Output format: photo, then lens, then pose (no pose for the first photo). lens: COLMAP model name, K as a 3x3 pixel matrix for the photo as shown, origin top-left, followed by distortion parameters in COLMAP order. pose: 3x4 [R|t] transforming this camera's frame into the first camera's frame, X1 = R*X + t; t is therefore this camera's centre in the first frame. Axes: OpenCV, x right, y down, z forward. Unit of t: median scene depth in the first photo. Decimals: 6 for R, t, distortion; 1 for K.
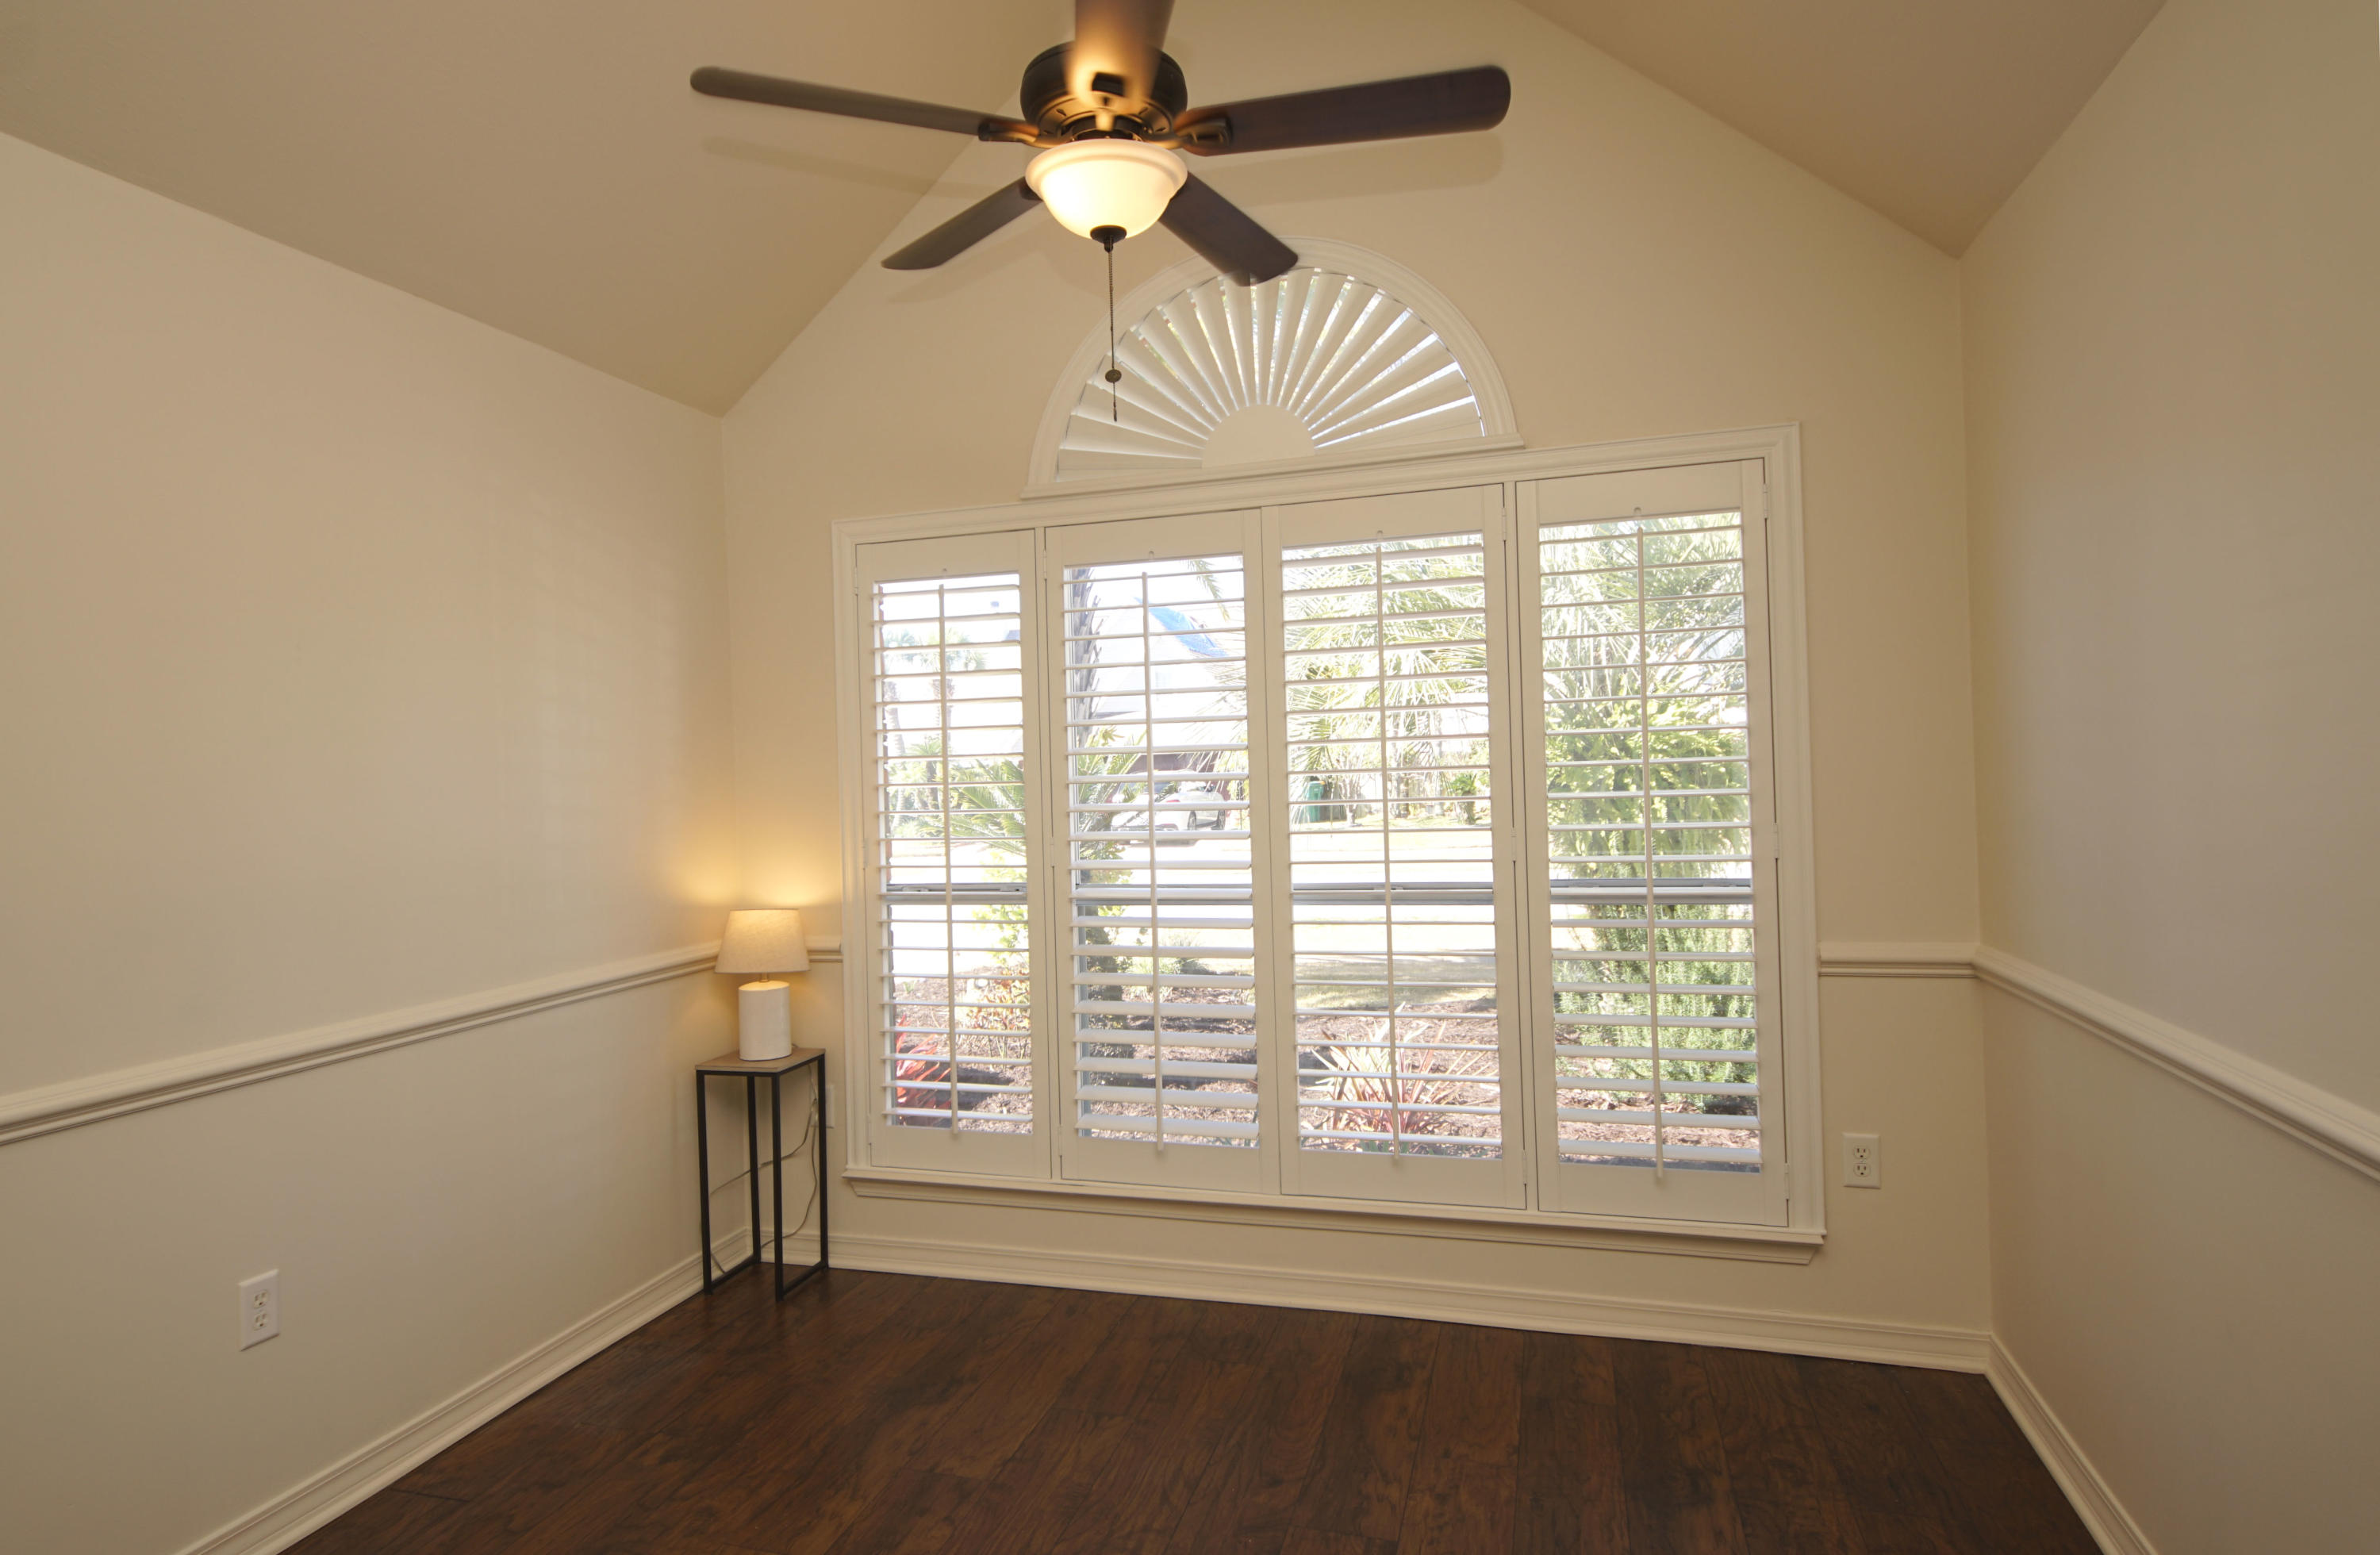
lens RADIAL K [[1308.0, 0, 1228.9], [0, 1308.0, 779.1], [0, 0, 1]] dist [0.025342, -0.018830]
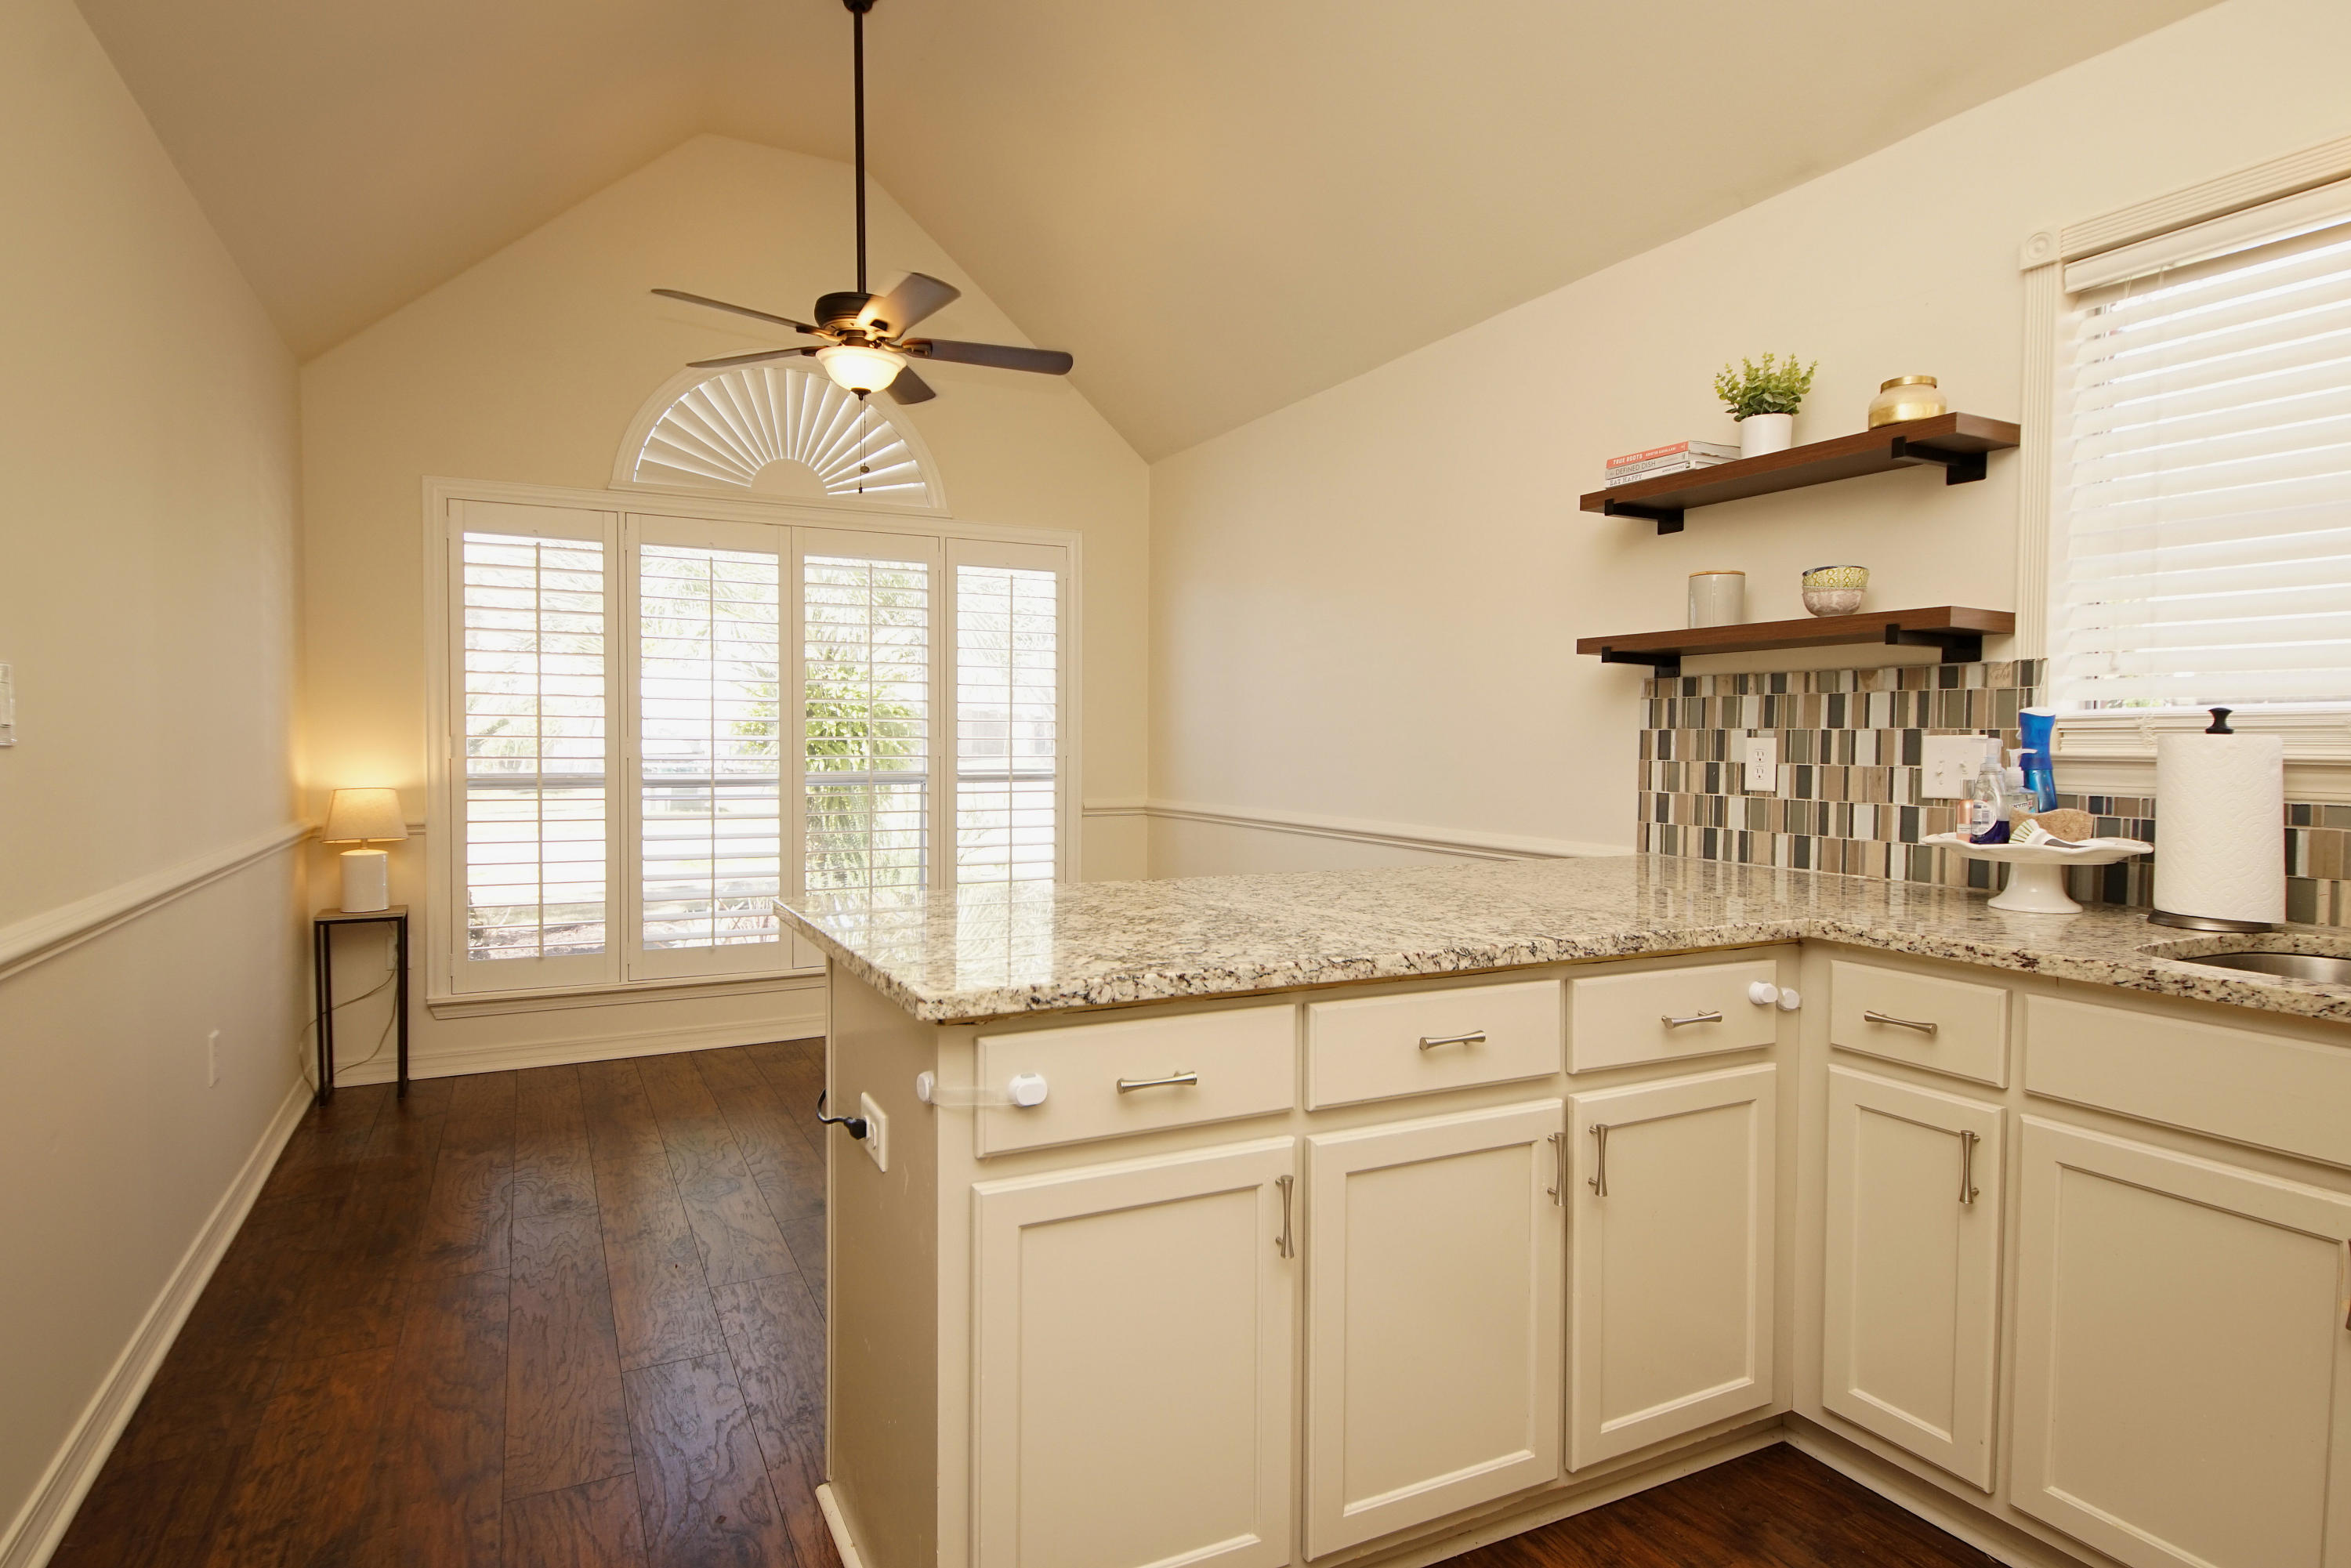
lens RADIAL K [[1268.3, 0, 1200.3], [0, 1268.3, 765.2], [0, 0, 1]] dist [0.030416, -0.029659]
pose [[0.717613, 0.020367, 0.696144, -0.662275], [-0.021501, 0.999744, -0.007086, 0.073298], [-0.696110, -0.009882, 0.717867, -0.410785]]
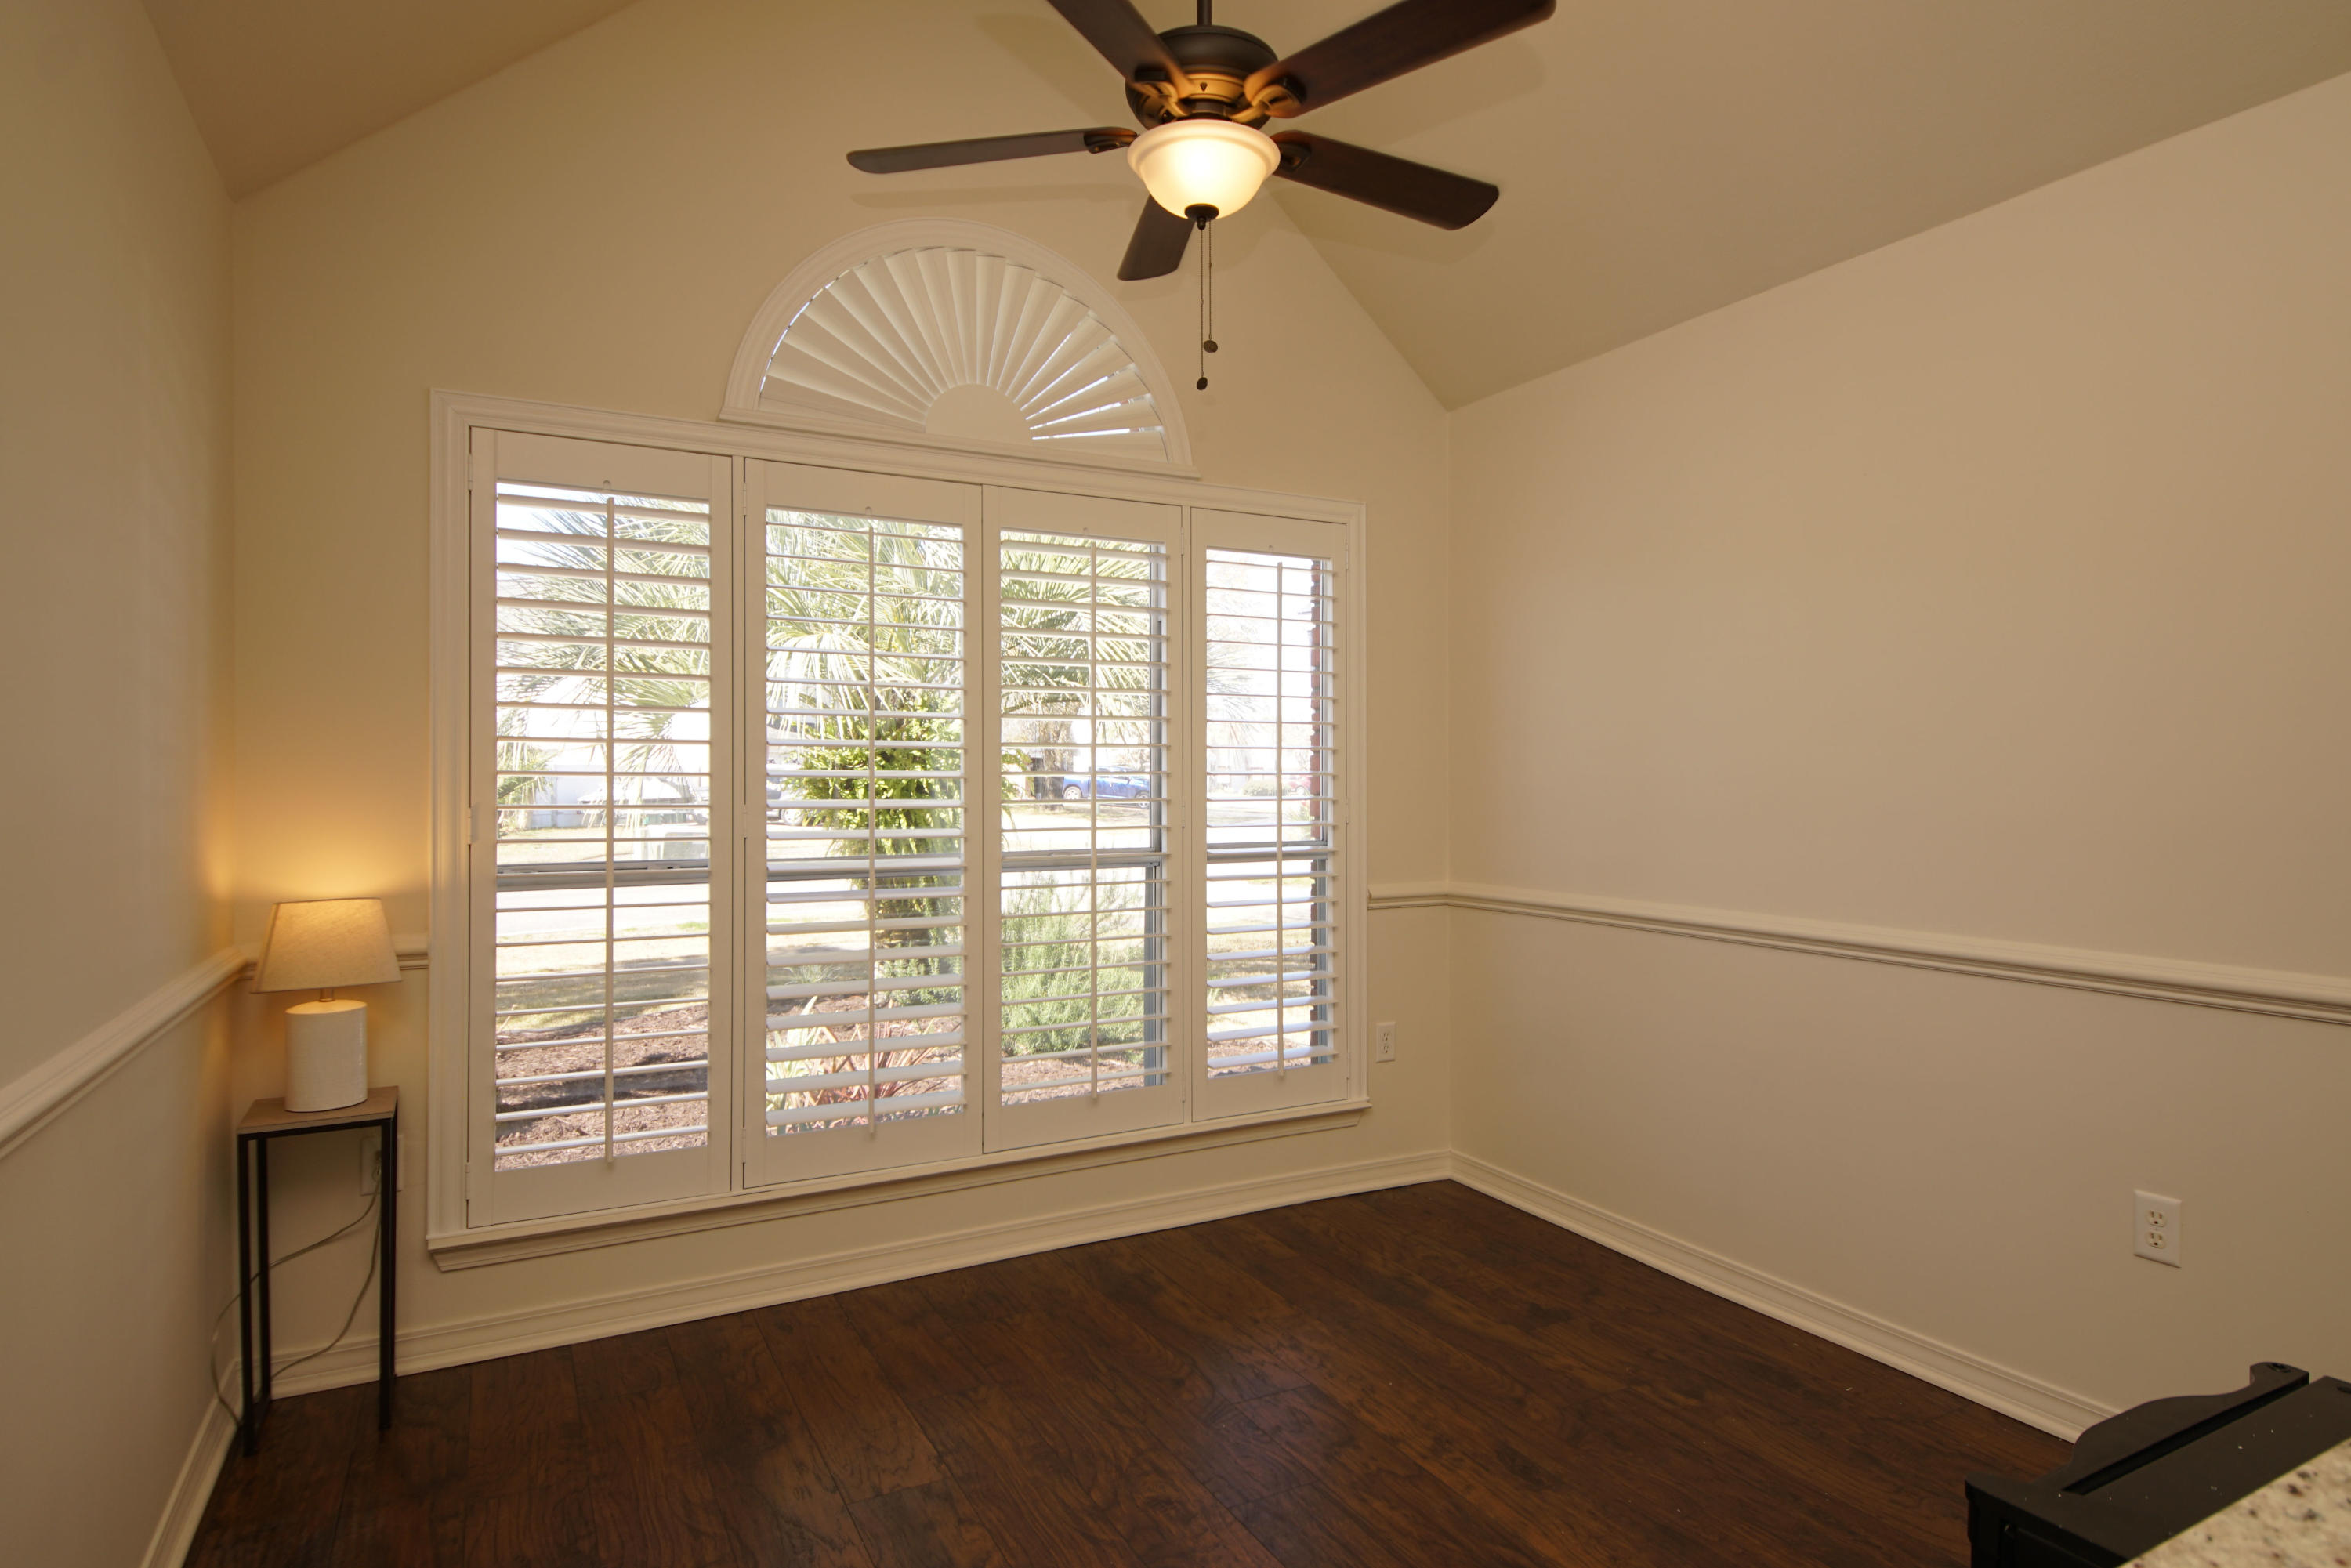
lens RADIAL K [[1268.3, 0, 1215.9], [0, 1268.3, 763.6], [0, 0, 1]] dist [0.030416, -0.029659]
pose [[0.705906, 0.030328, 0.707656, -0.541634], [-0.030655, 0.999455, -0.012254, 0.017115], [-0.707642, -0.013043, 0.706451, 0.166575]]
